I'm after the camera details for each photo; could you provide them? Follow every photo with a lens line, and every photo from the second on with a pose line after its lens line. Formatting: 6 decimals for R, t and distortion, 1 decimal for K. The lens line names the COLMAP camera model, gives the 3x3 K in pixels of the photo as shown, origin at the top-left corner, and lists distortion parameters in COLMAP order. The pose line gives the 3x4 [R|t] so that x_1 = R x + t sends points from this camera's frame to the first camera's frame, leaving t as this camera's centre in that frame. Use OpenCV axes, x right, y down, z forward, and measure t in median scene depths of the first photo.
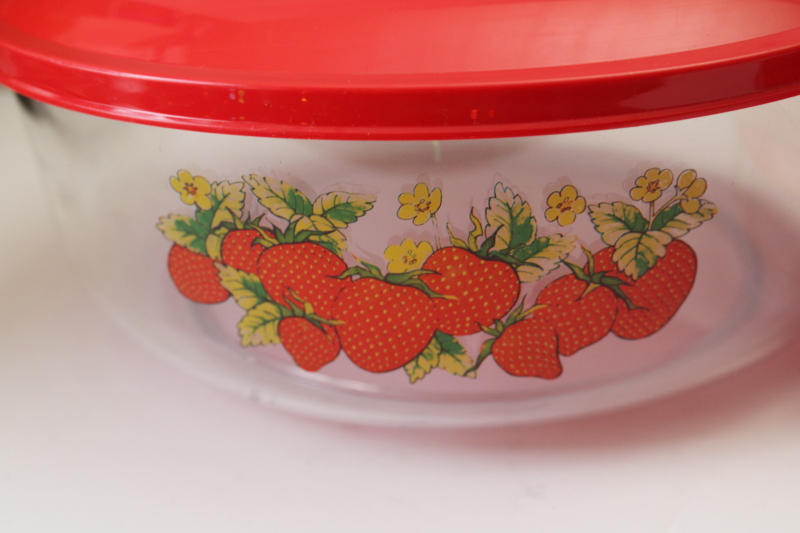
lens RADIAL K [[1137.8, 0, 405.6], [0, 1137.8, 266.6], [0, 0, 1]] dist [-0.009056, 0.000000]
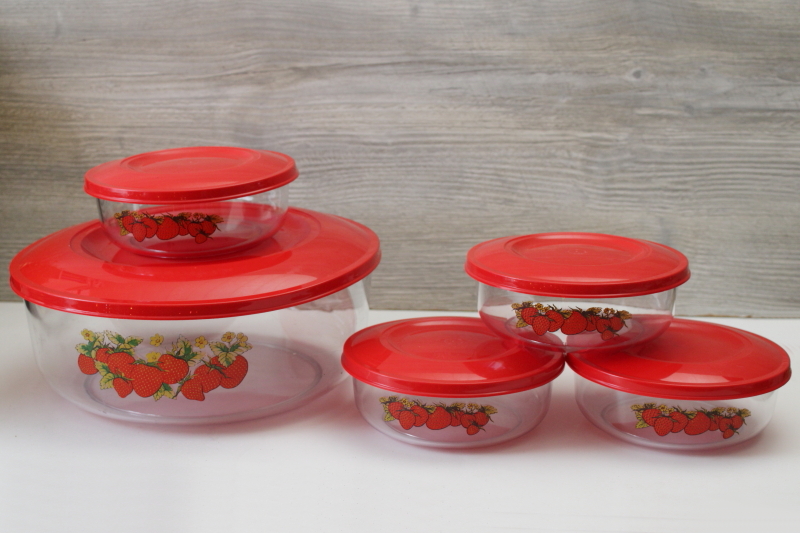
lens RADIAL K [[1137.8, 0, 394.9], [0, 1137.8, 260.5], [0, 0, 1]] dist [-0.009056, 0.000000]
pose [[0.997724, 0.037621, 0.055959, 0.480274], [-0.025418, 0.978505, -0.204651, 0.355604], [-0.062455, 0.202763, 0.977234, -2.189093]]
